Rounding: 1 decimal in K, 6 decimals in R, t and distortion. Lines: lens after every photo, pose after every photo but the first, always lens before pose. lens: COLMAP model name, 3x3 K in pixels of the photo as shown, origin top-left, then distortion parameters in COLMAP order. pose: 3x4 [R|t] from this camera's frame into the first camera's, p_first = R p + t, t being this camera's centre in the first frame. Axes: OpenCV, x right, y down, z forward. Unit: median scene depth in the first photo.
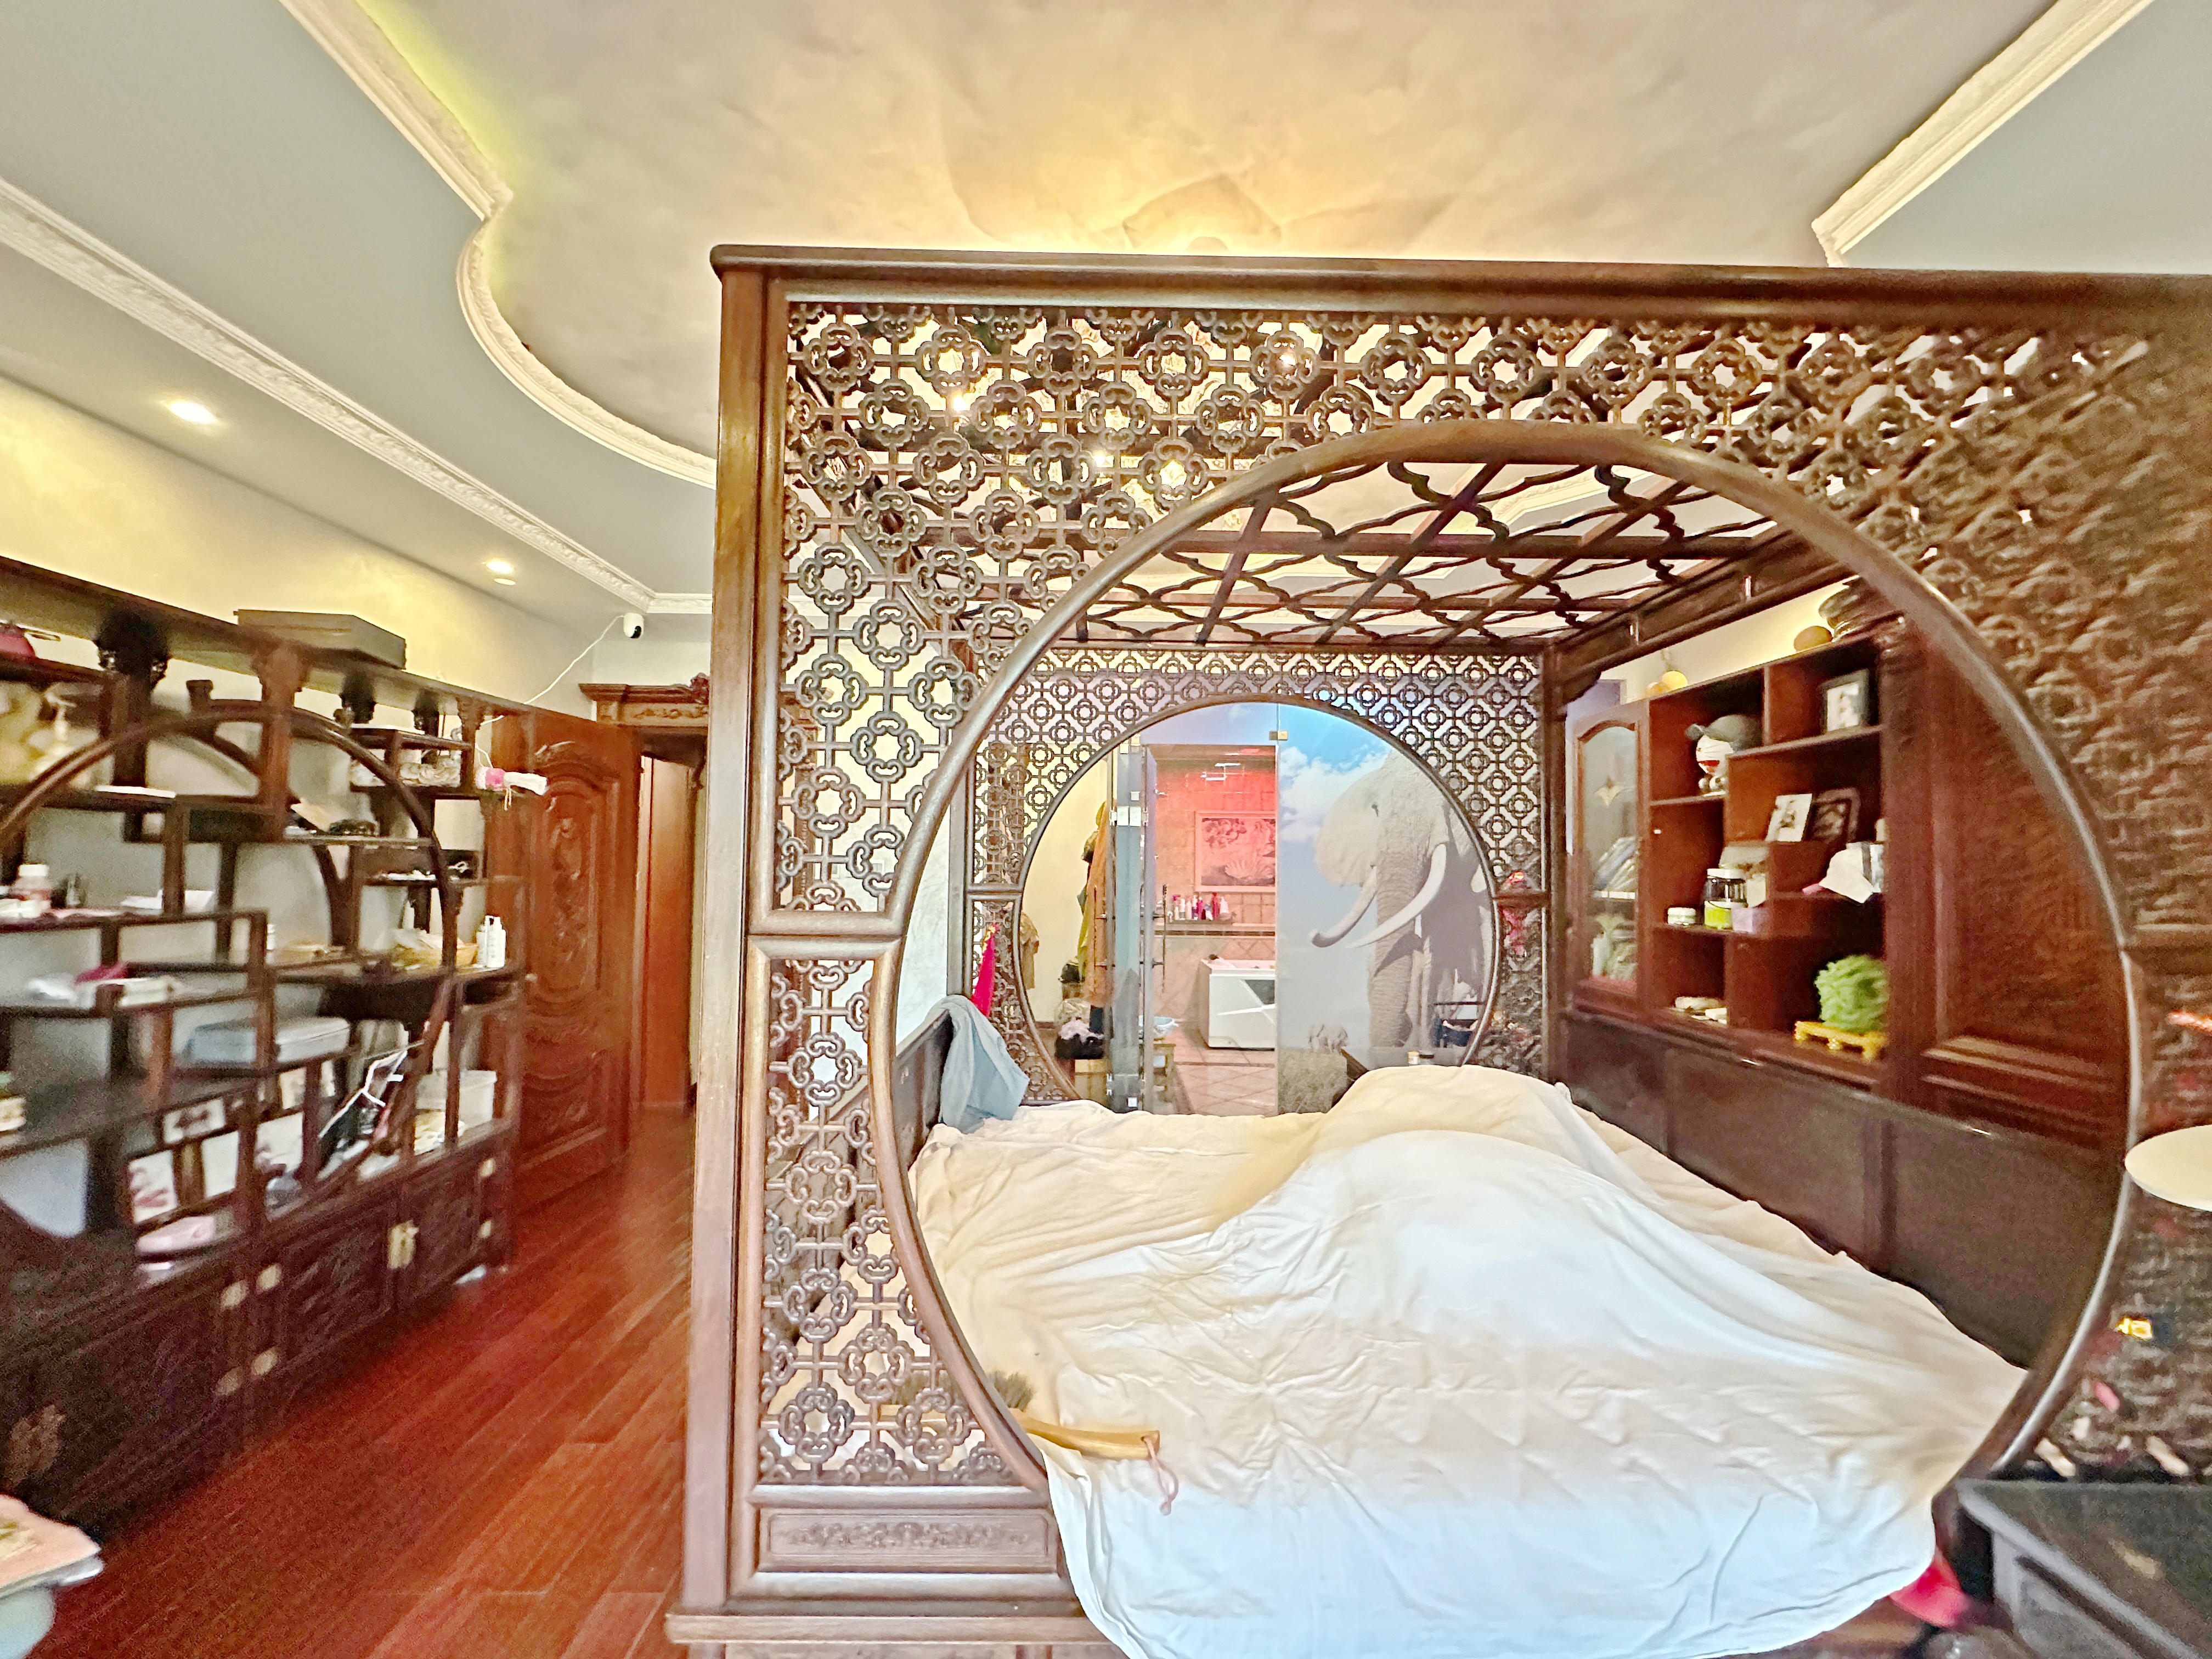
lens RADIAL K [[887.1, 0, 1104.1], [0, 887.1, 833.9], [0, 0, 1]] dist [-0.003397, -0.000135]
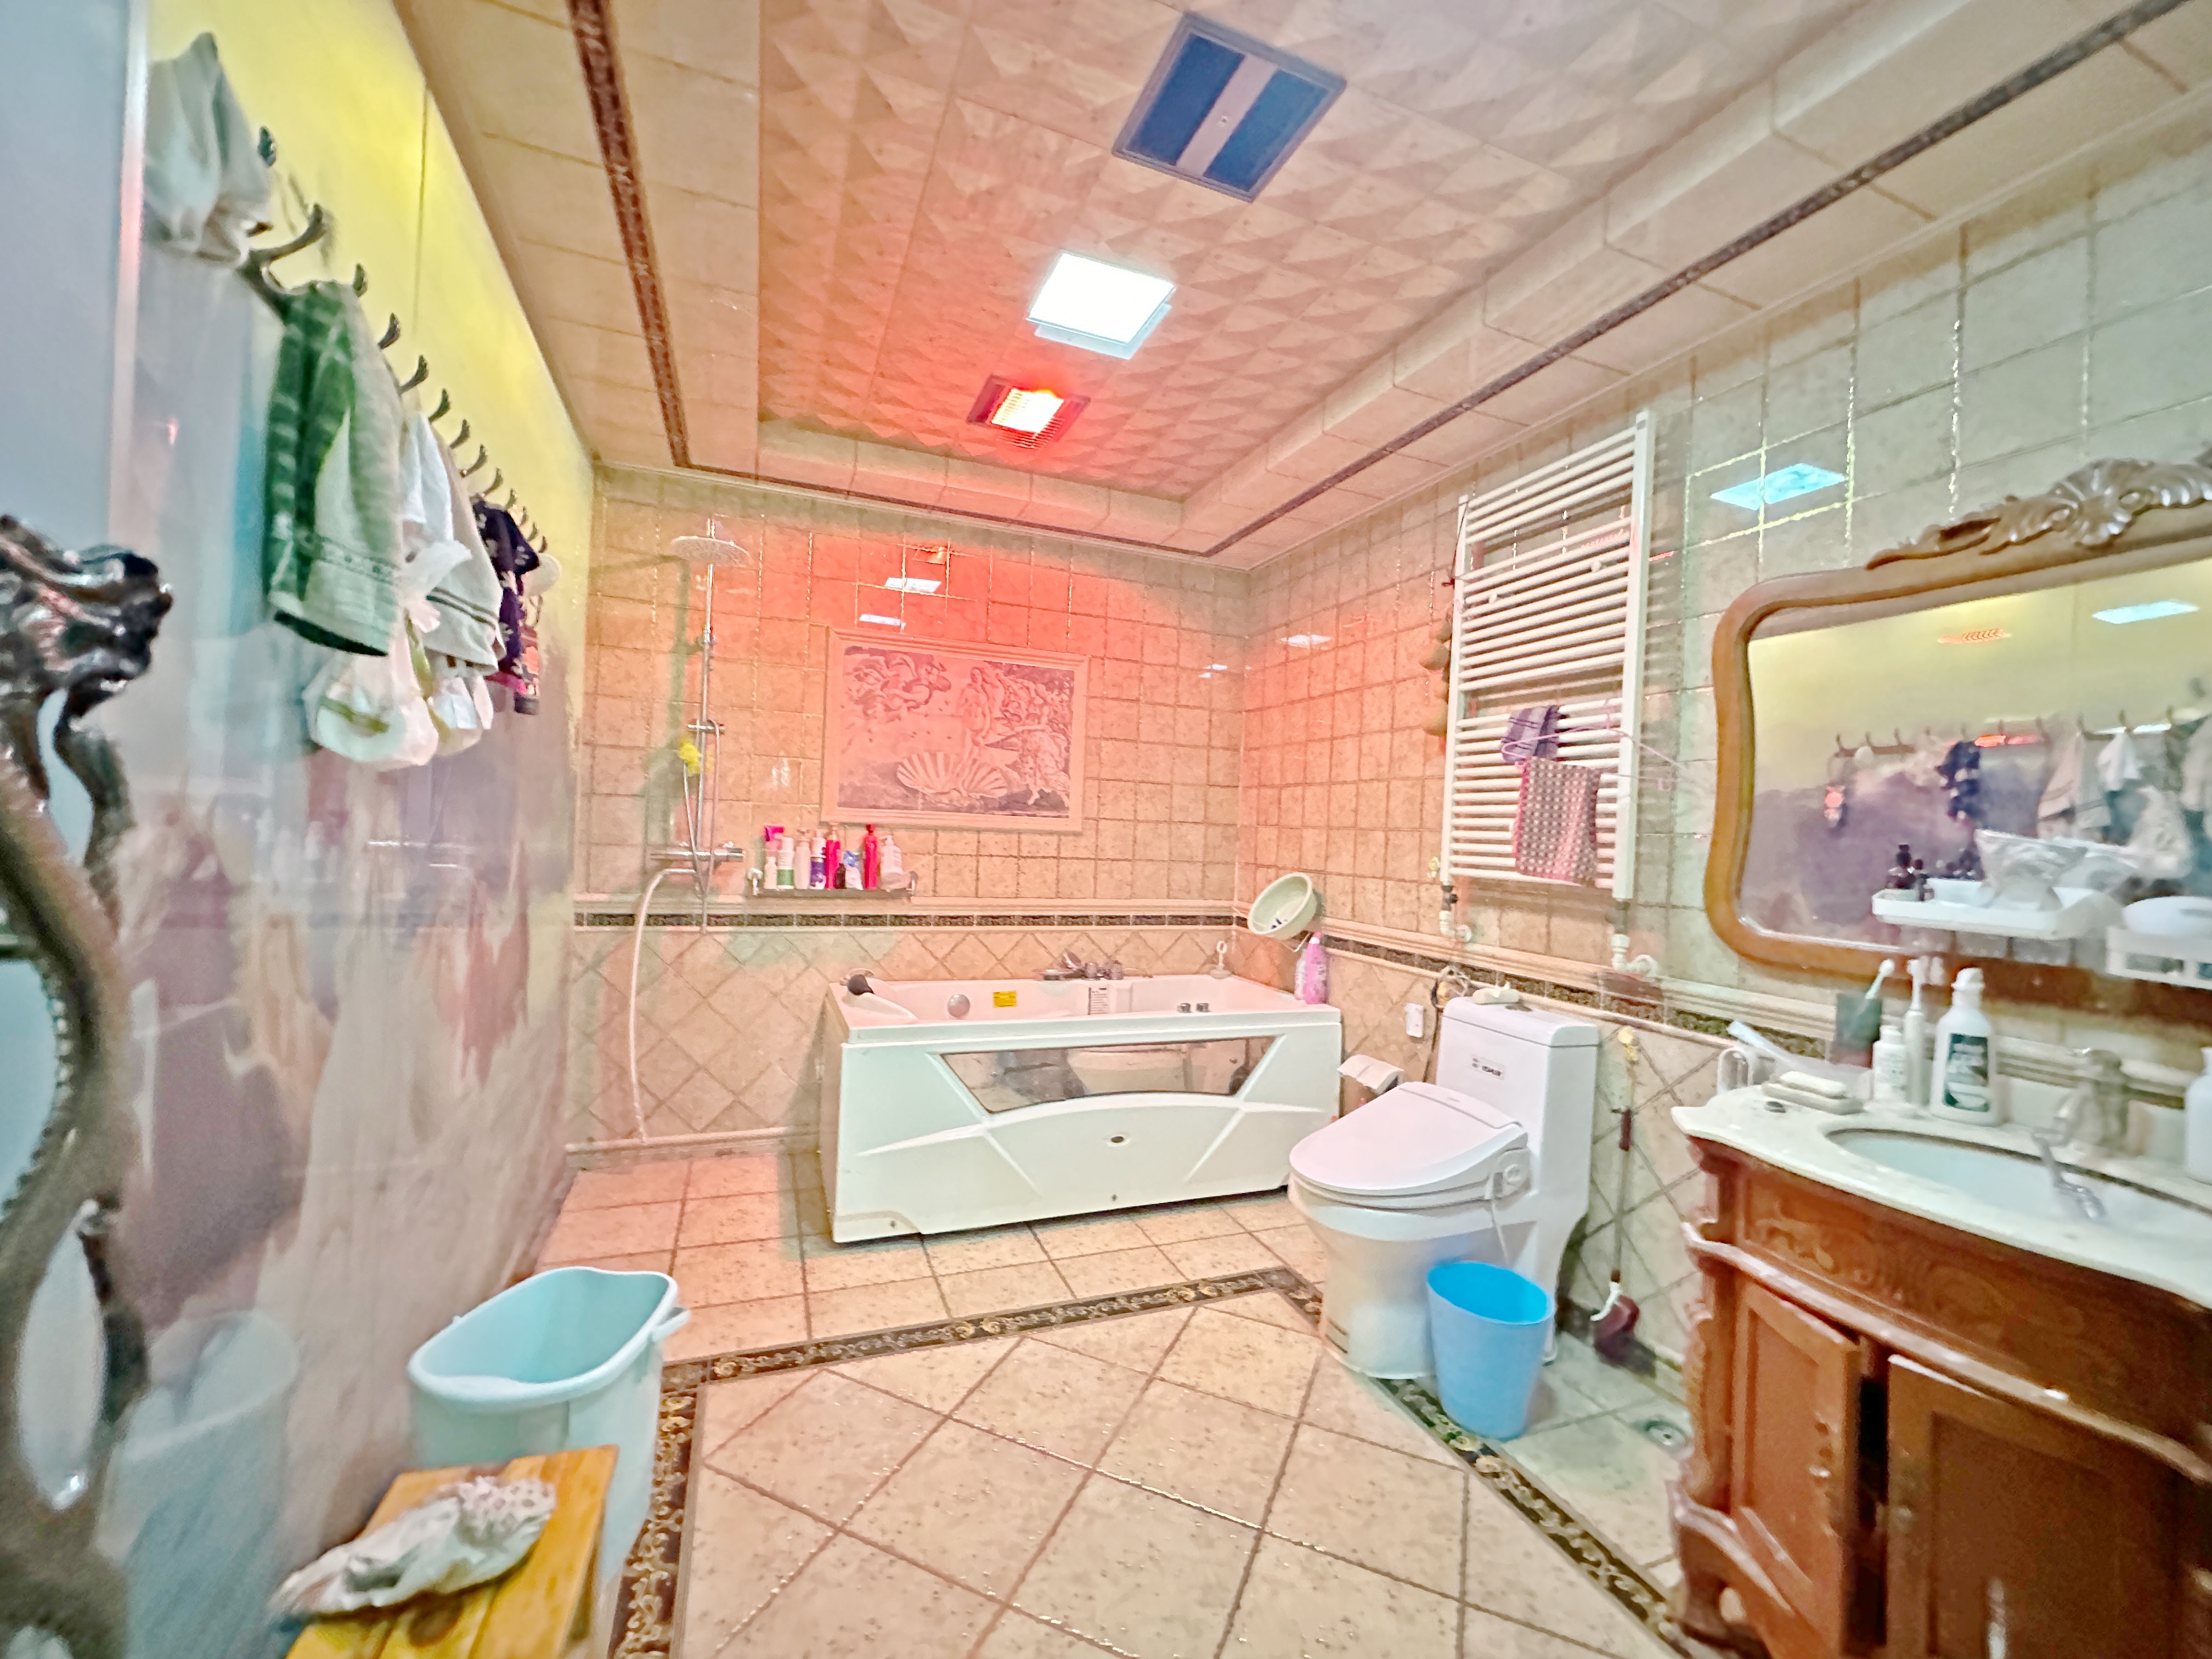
lens RADIAL K [[887.1, 0, 1108.0], [0, 887.1, 827.1], [0, 0, 1]] dist [-0.003397, -0.000135]
pose [[0.932279, 0.032247, 0.360300, 0.077899], [-0.043341, 0.998801, 0.022752, 0.052554], [-0.359135, -0.036827, 0.932559, 0.564003]]
